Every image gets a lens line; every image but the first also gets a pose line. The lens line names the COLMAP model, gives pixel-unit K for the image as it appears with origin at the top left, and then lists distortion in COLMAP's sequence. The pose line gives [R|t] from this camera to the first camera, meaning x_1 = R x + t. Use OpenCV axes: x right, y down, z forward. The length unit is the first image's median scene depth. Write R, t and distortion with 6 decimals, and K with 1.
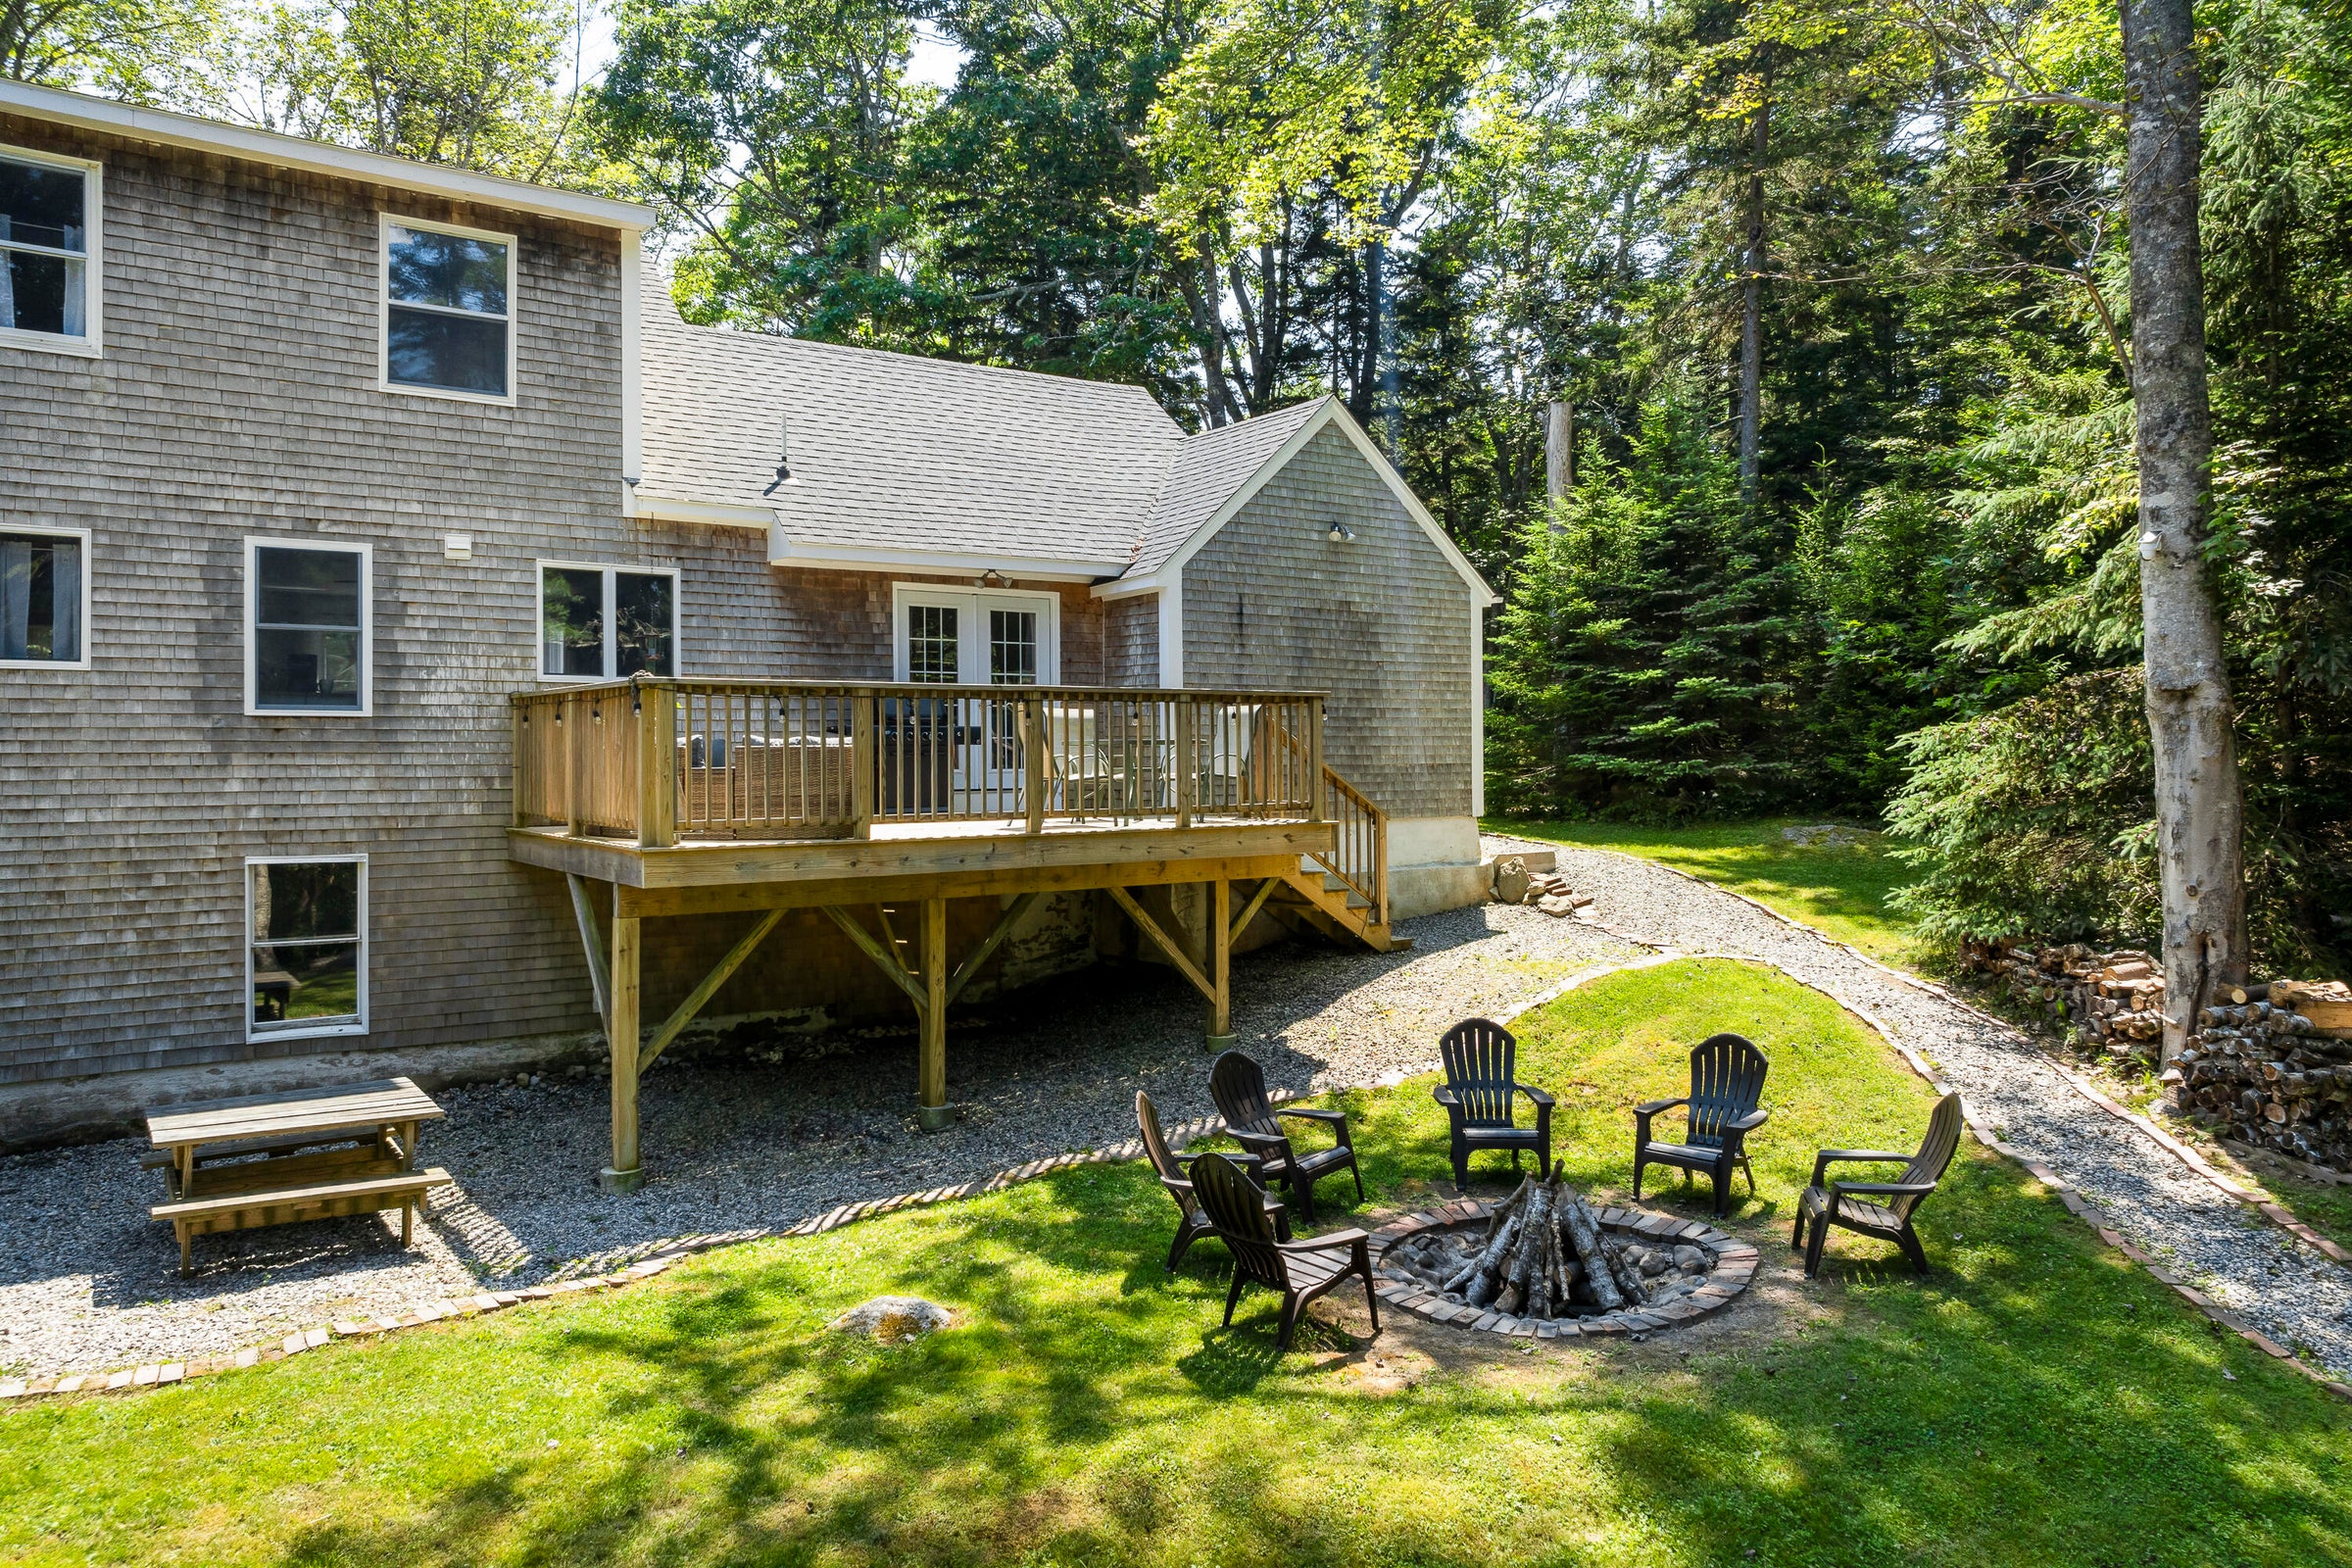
lens RADIAL K [[1622.0, 0, 1175.7], [0, 1622.0, 777.3], [0, 0, 1]] dist [-0.011466, 0.001456]
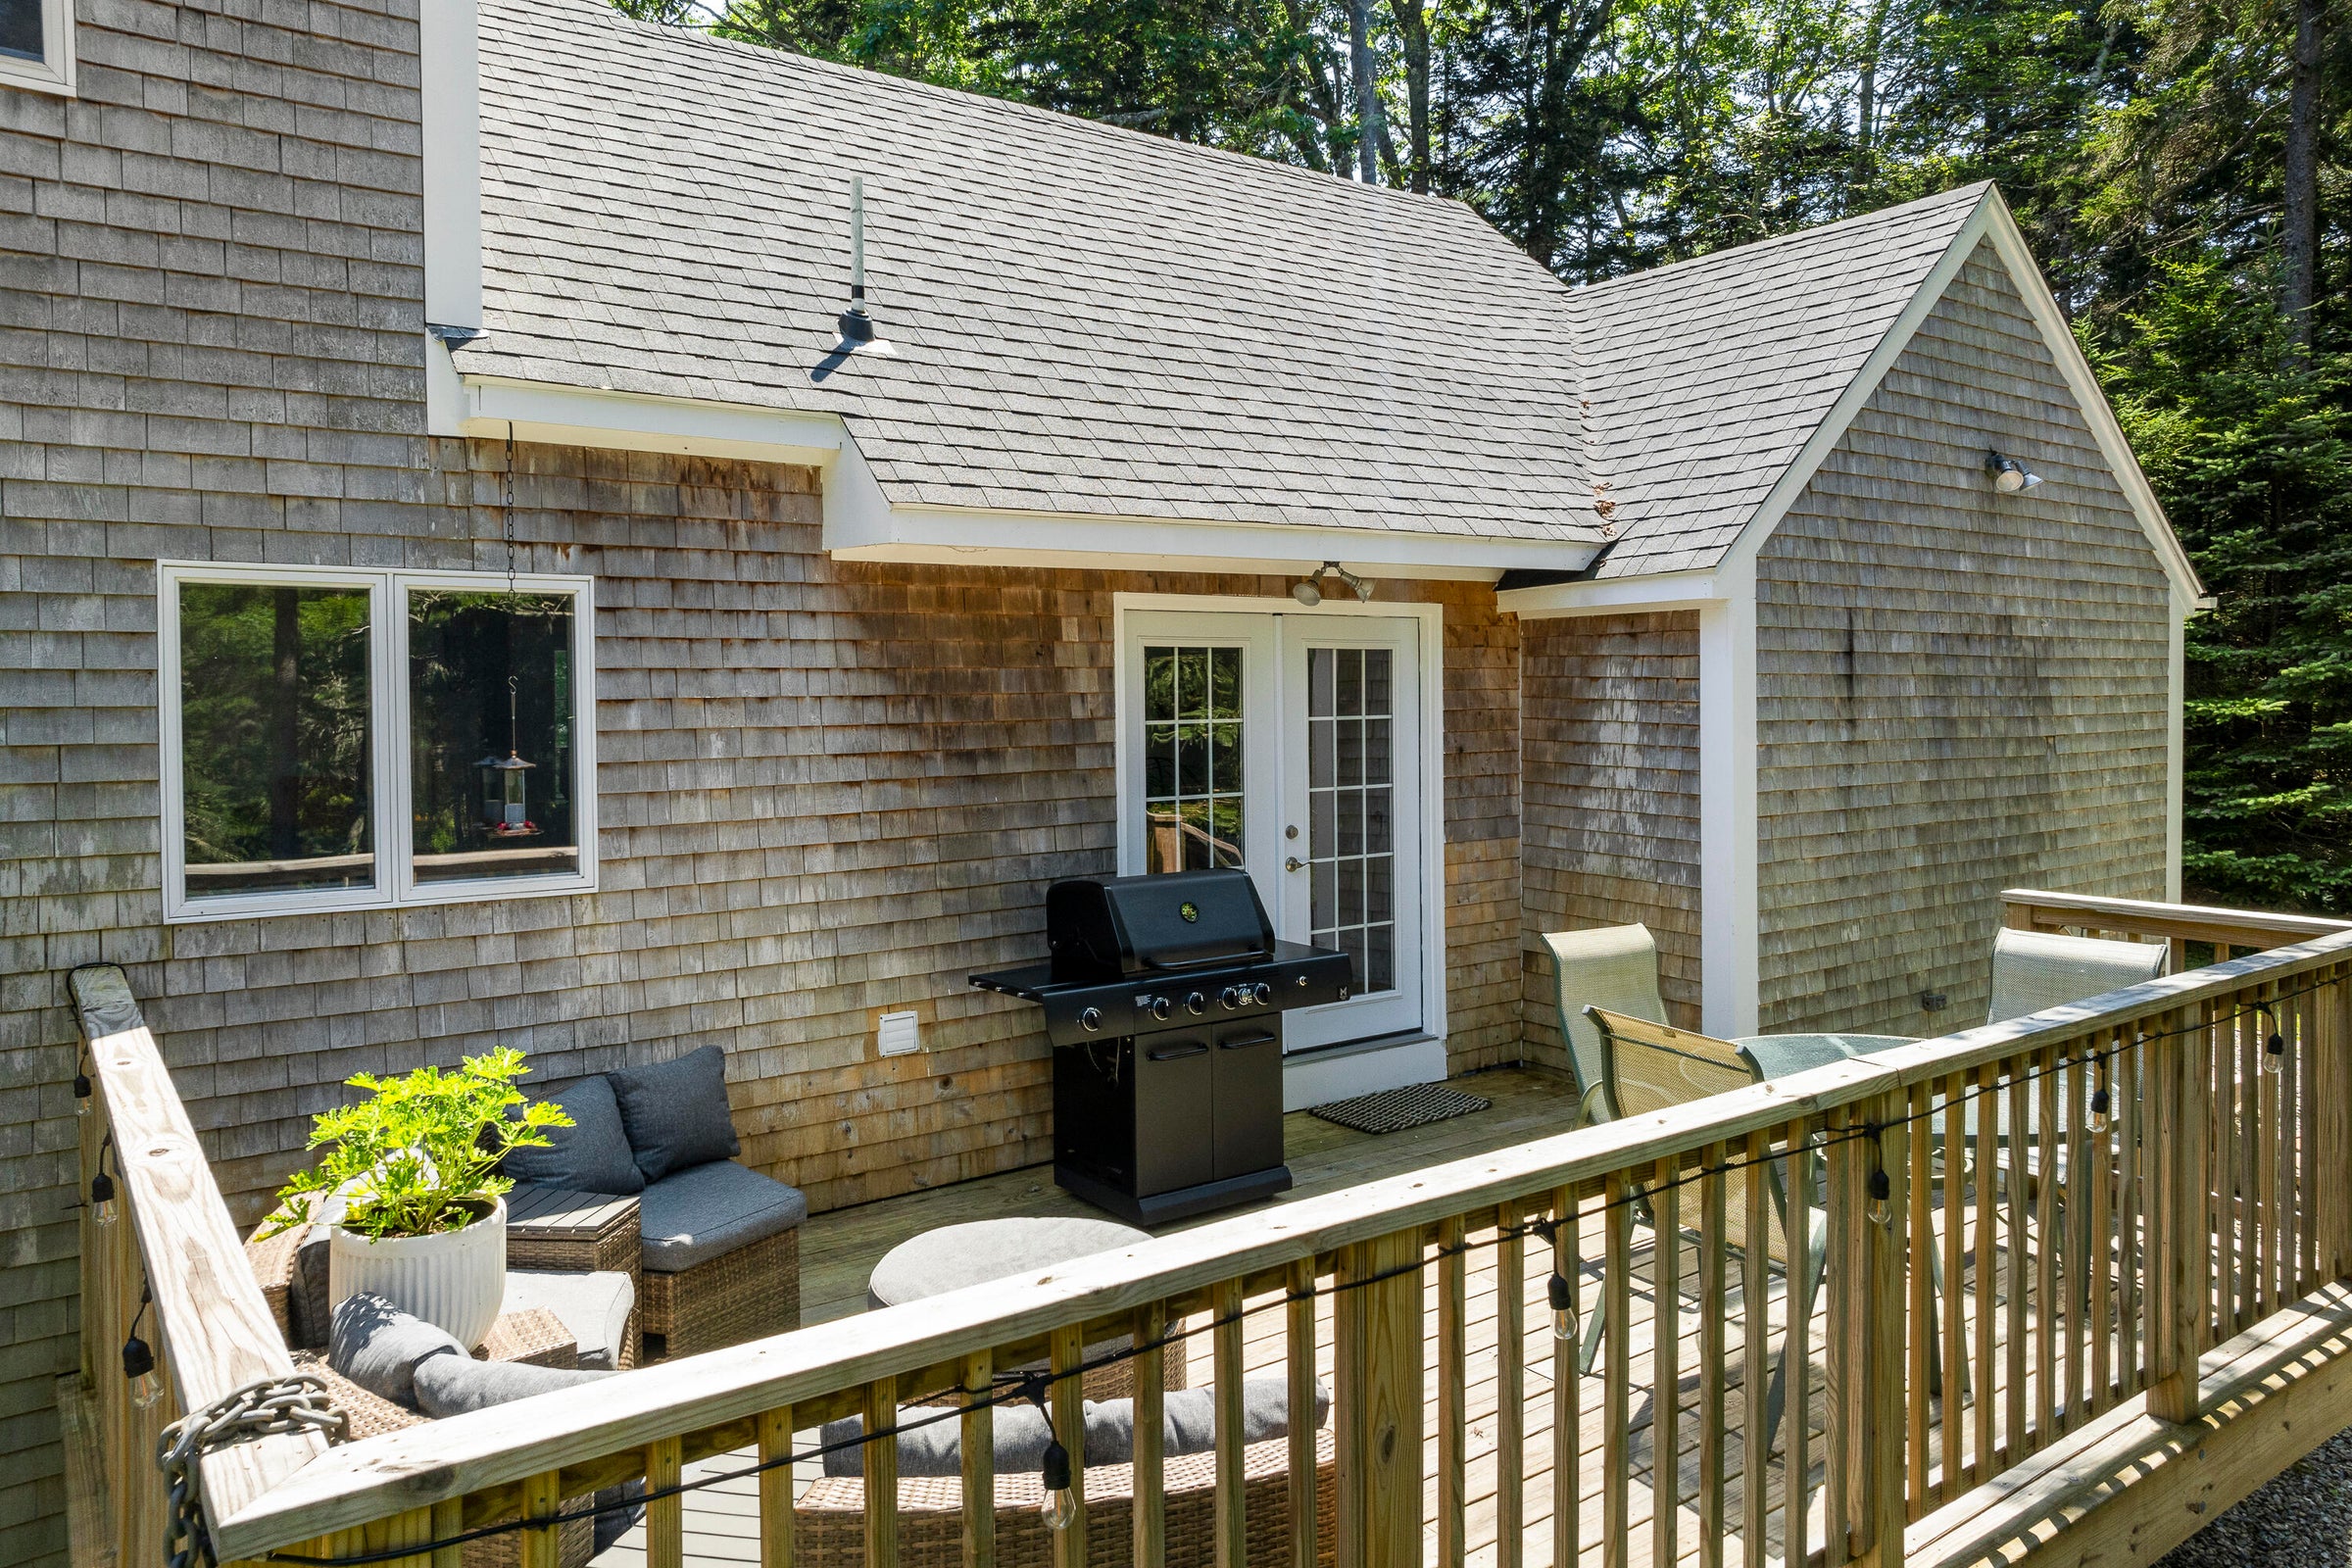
lens RADIAL K [[1622.0, 0, 1170.9], [0, 1622.0, 733.5], [0, 0, 1]] dist [-0.011466, 0.001456]
pose [[0.999860, -0.002284, 0.016603, -0.170341], [0.001988, 0.999839, 0.017828, -0.093592], [-0.016641, -0.017792, 0.999703, 0.592491]]
